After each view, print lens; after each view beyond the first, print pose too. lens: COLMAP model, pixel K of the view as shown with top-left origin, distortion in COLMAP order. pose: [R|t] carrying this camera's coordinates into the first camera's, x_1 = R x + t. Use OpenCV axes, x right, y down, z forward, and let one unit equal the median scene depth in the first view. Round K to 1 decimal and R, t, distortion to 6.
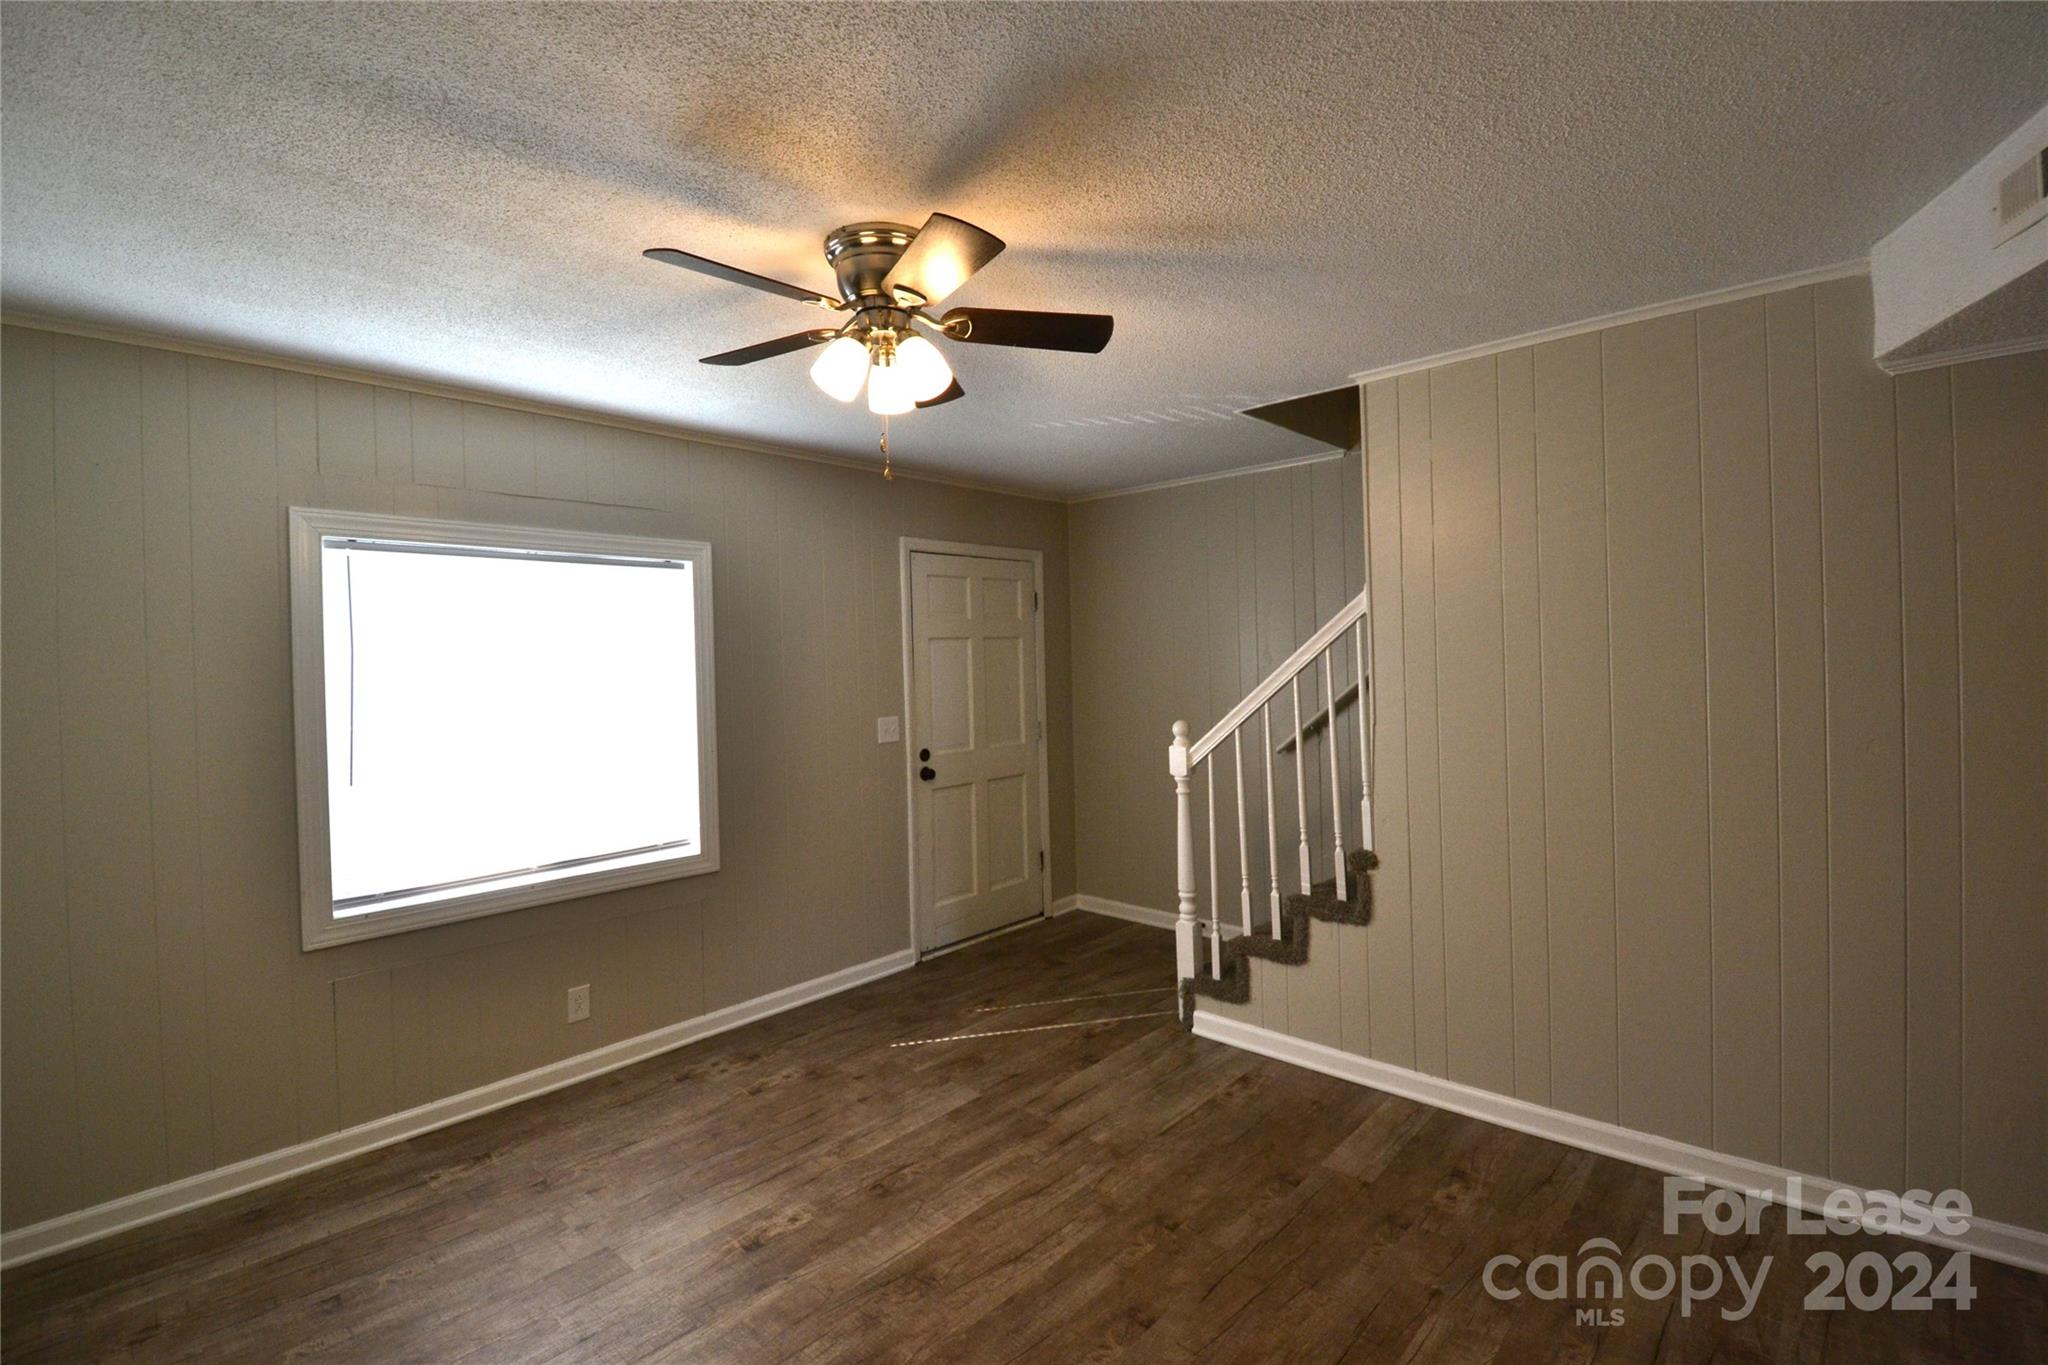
lens RADIAL K [[912.6, 0, 1022.9], [0, 912.6, 677.3], [0, 0, 1]] dist [0.005318, -0.014032]
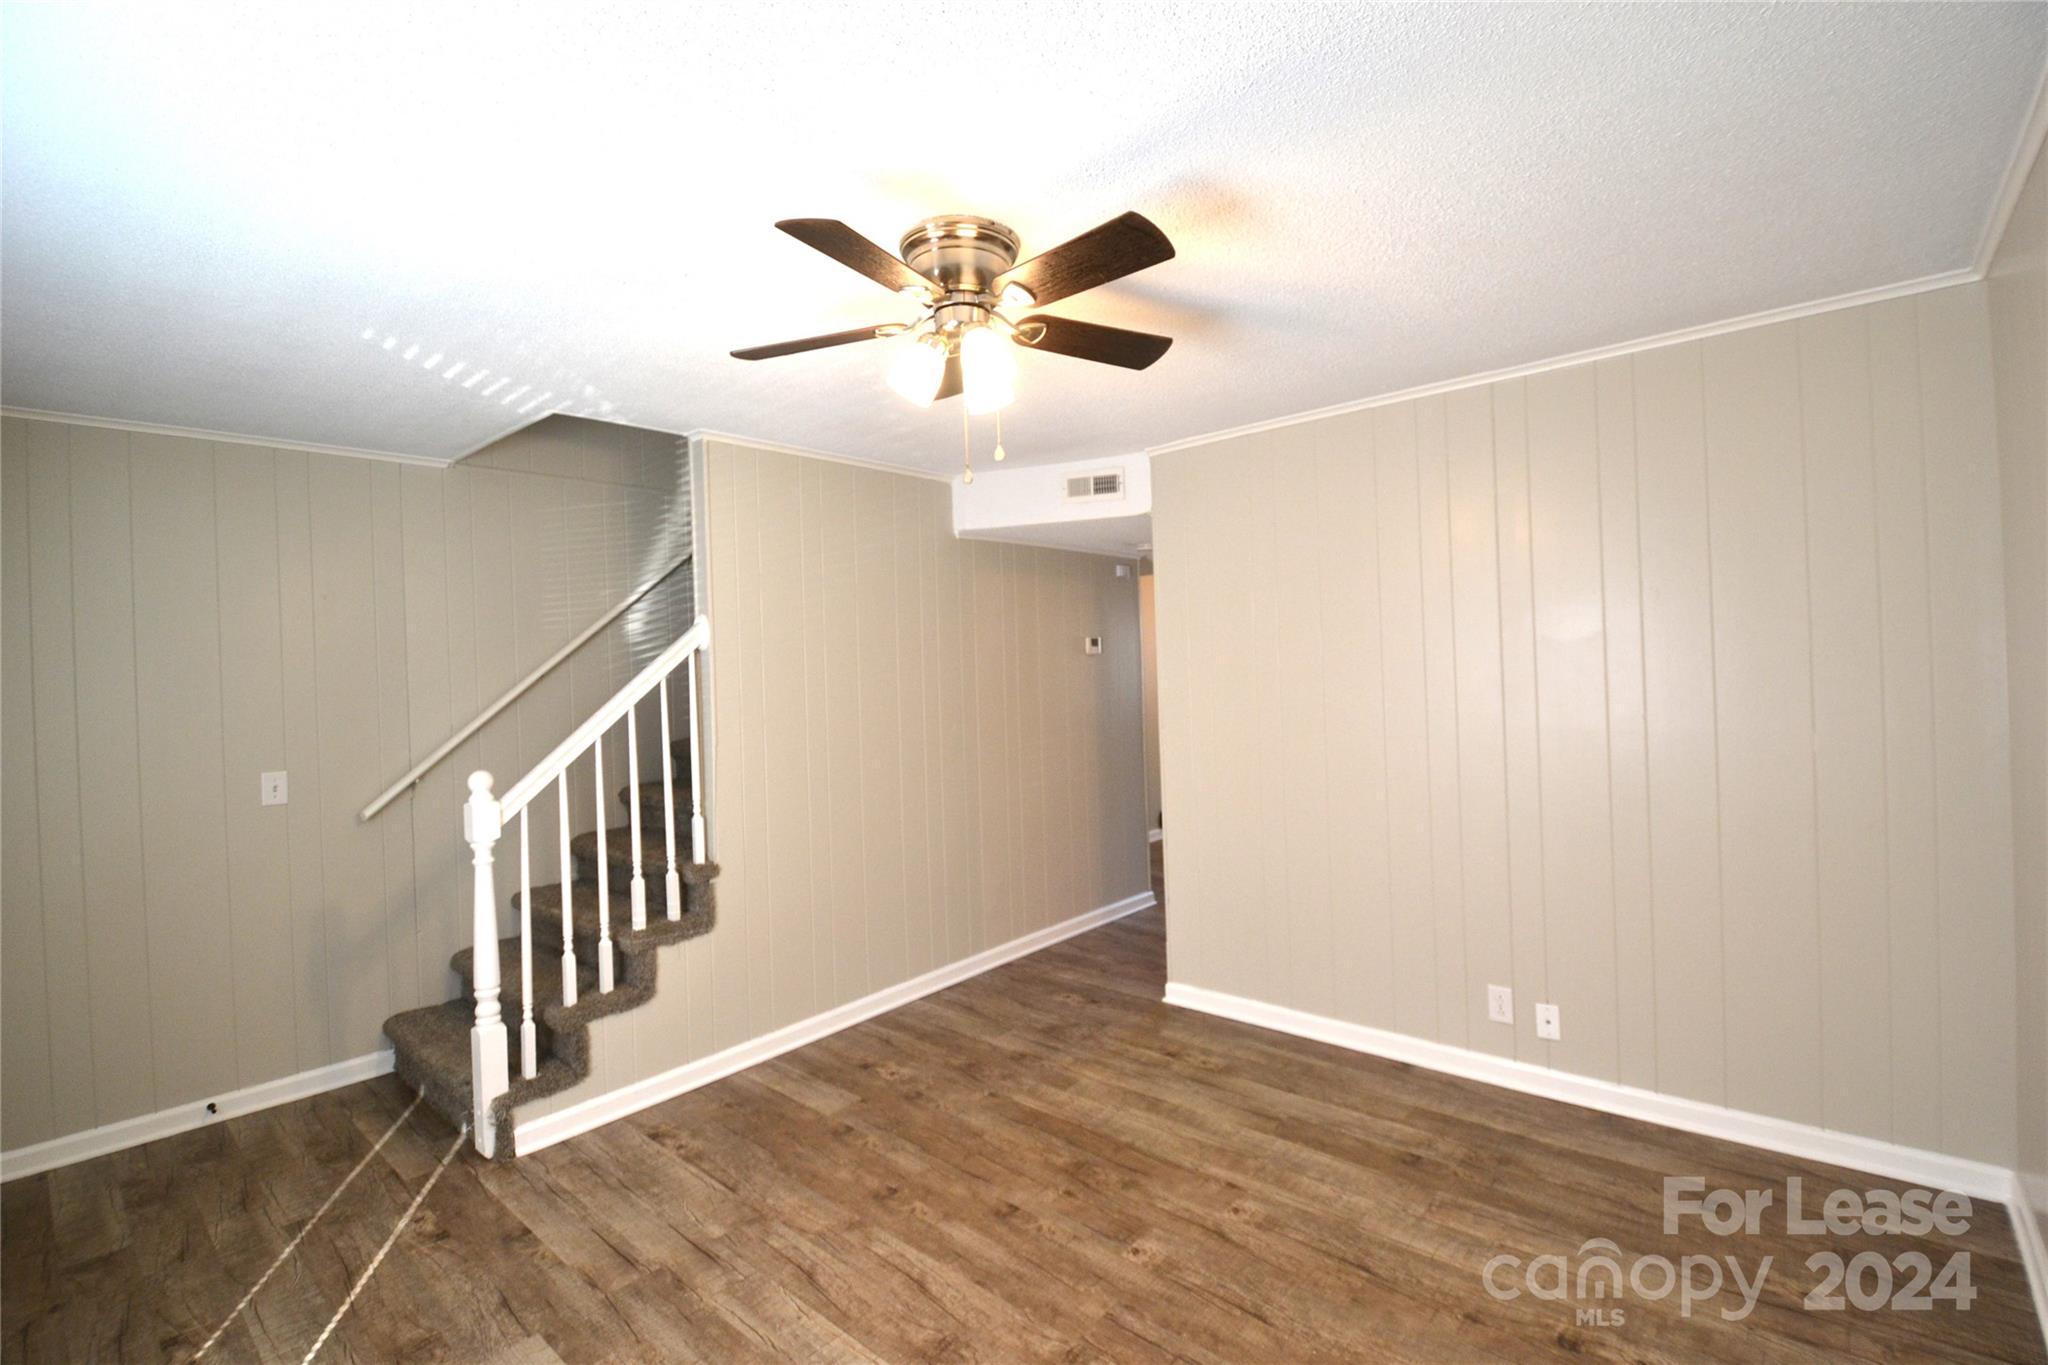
lens RADIAL K [[912.6, 0, 1027.3], [0, 912.6, 686.0], [0, 0, 1]] dist [0.005318, -0.014032]
pose [[-0.015873, 0.000864, 0.999874, -0.765872], [0.053835, 0.998550, -0.000008, -0.000573], [-0.998424, 0.053828, -0.015897, 0.664609]]
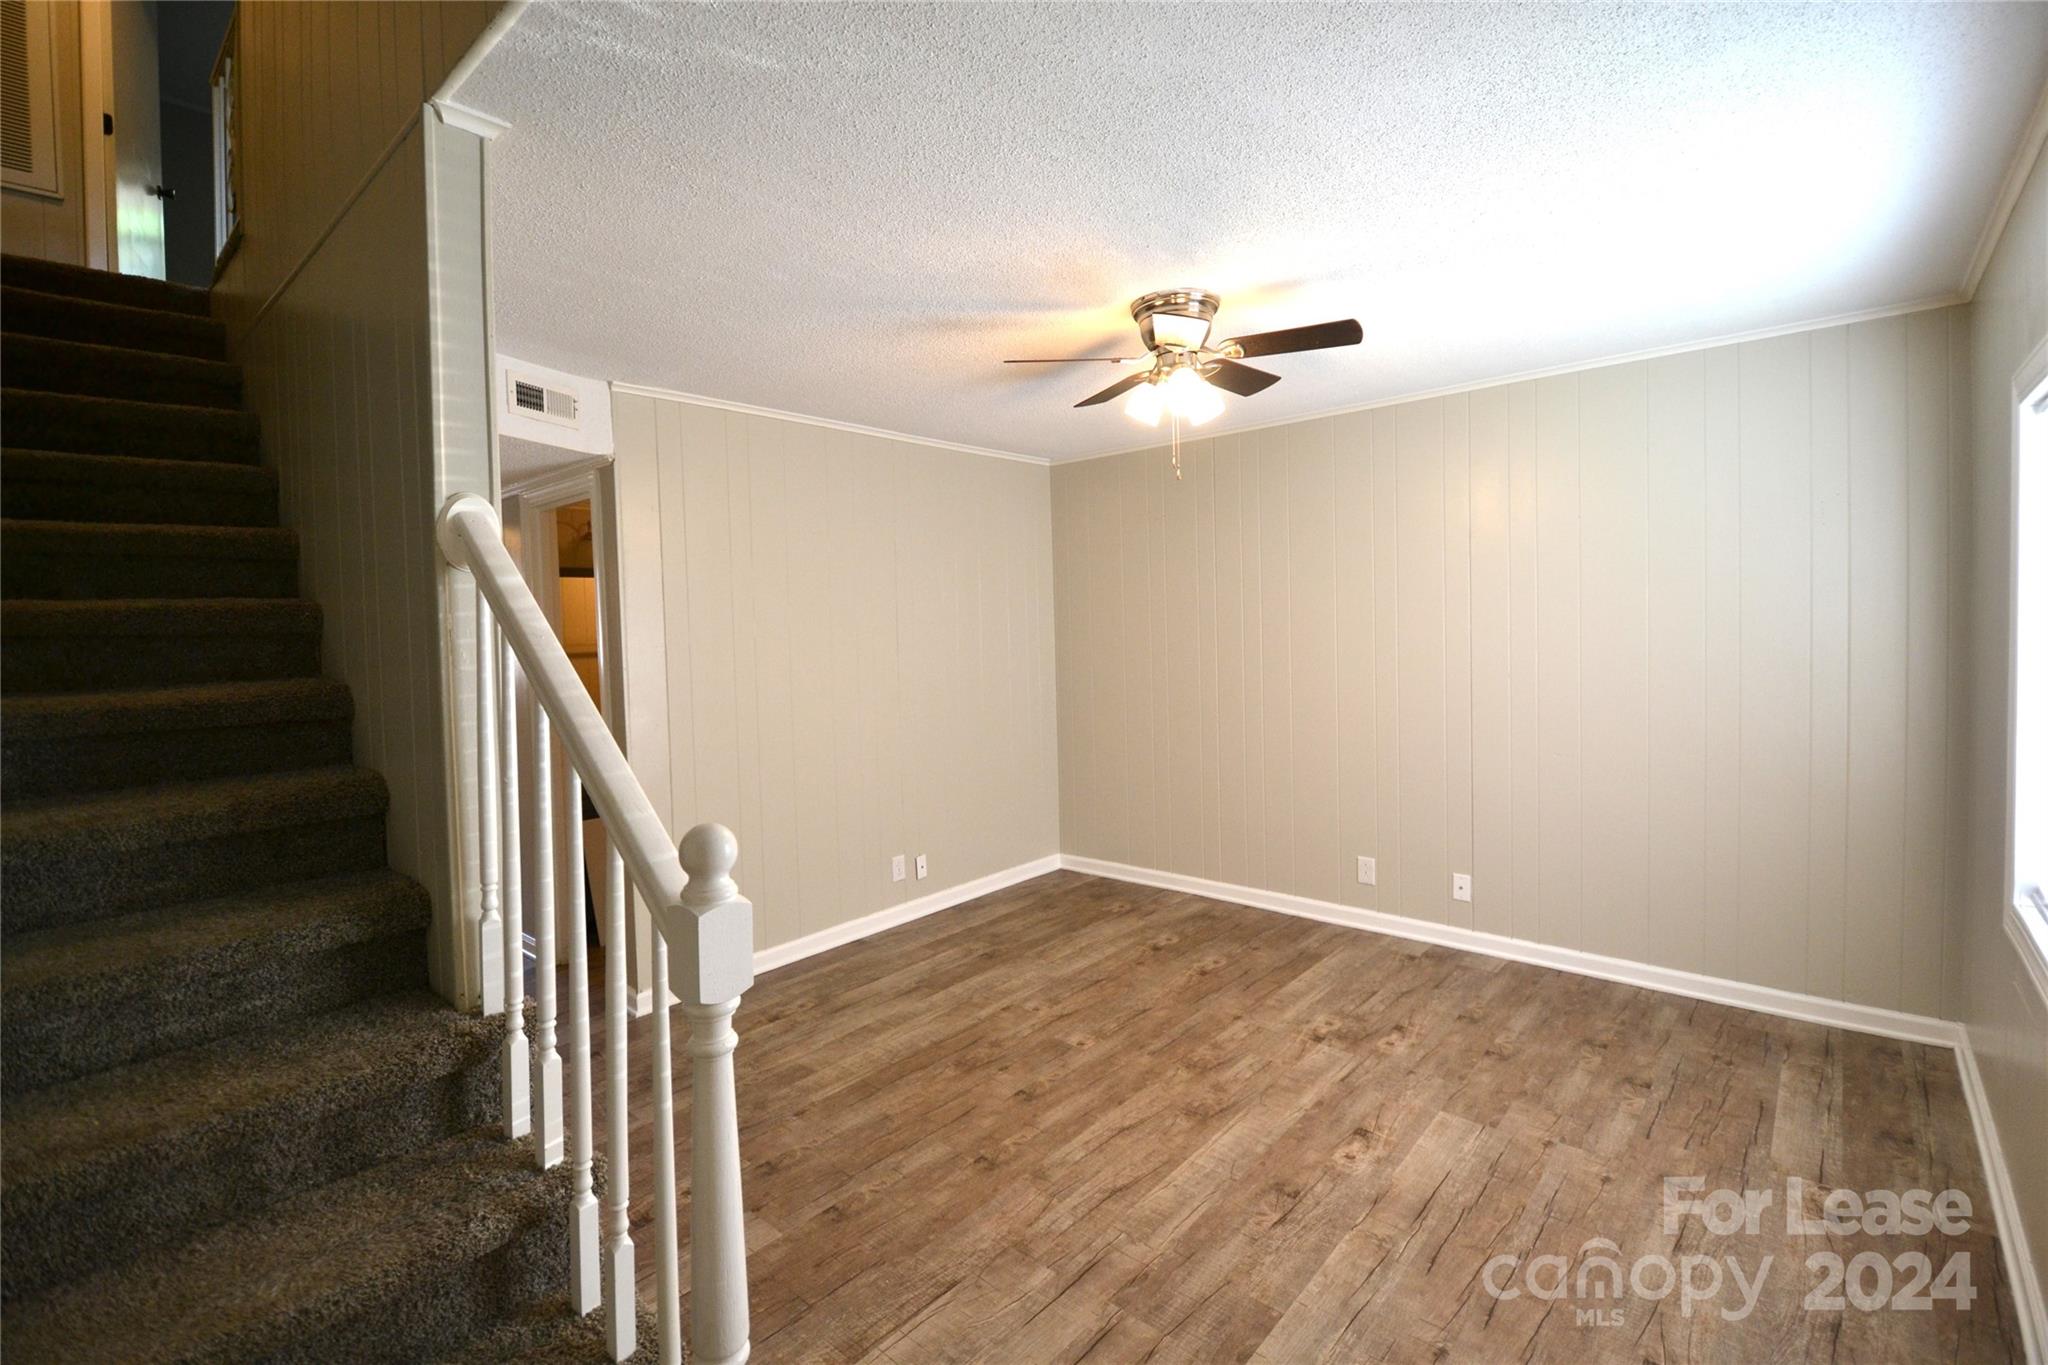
lens RADIAL K [[912.6, 0, 1021.4], [0, 912.6, 689.1], [0, 0, 1]] dist [0.005318, -0.014032]
pose [[-0.998619, 0.051563, -0.010114, 0.080647], [0.050468, 0.994789, 0.088589, -0.026334], [0.014629, 0.087956, -0.996017, 1.624692]]
